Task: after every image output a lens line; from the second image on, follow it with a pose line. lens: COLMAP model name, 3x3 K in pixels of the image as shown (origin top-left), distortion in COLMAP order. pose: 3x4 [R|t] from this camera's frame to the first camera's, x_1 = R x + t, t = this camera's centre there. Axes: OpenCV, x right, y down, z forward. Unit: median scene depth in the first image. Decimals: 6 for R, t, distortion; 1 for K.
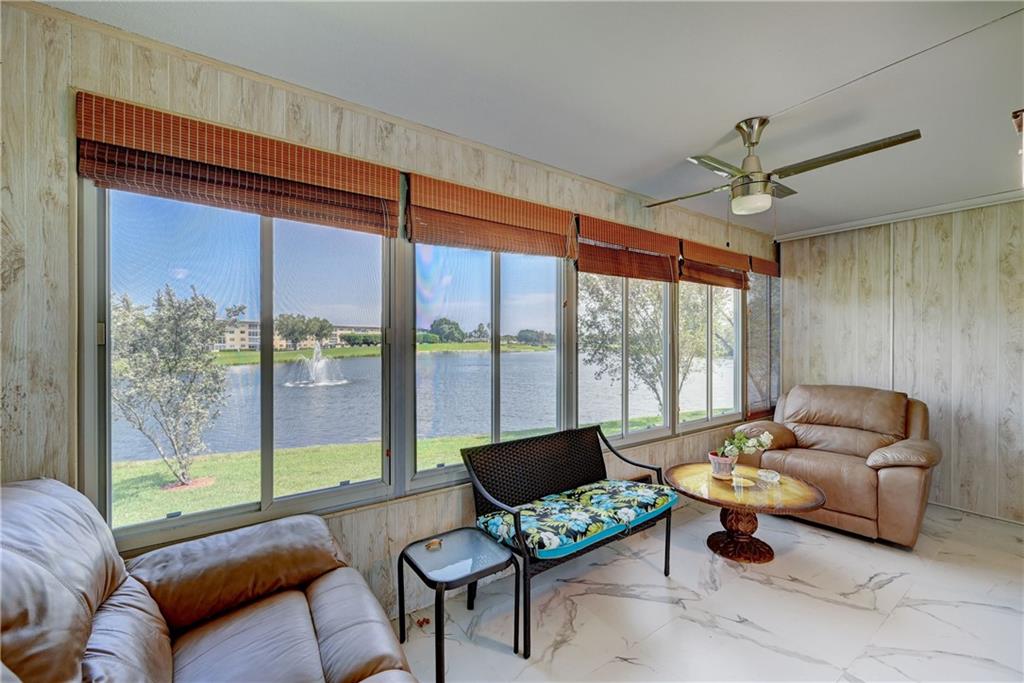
lens RADIAL K [[404.2, 0, 512.0], [0, 404.2, 341.5], [0, 0, 1]] dist [0.000605, -0.000014]
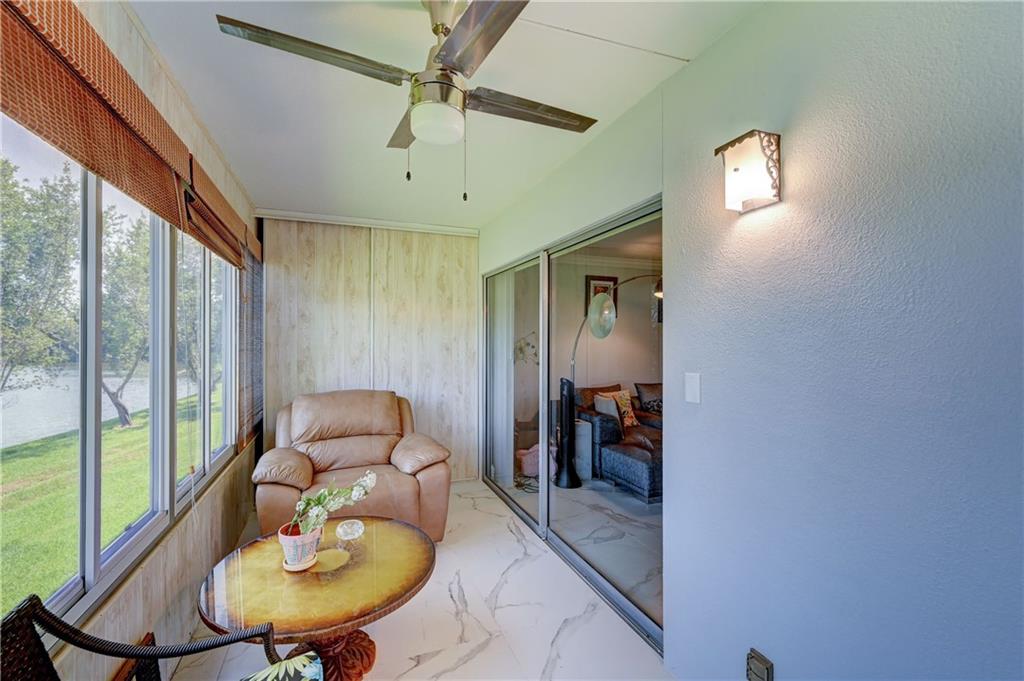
lens RADIAL K [[419.9, 0, 493.0], [0, 419.9, 338.4], [0, 0, 1]] dist [0.000999, -0.000274]
pose [[0.268624, 0.008272, 0.963210, -0.012049], [0.002906, 0.999952, -0.009398, 0.000498], [-0.963241, 0.005324, 0.268586, 0.418021]]
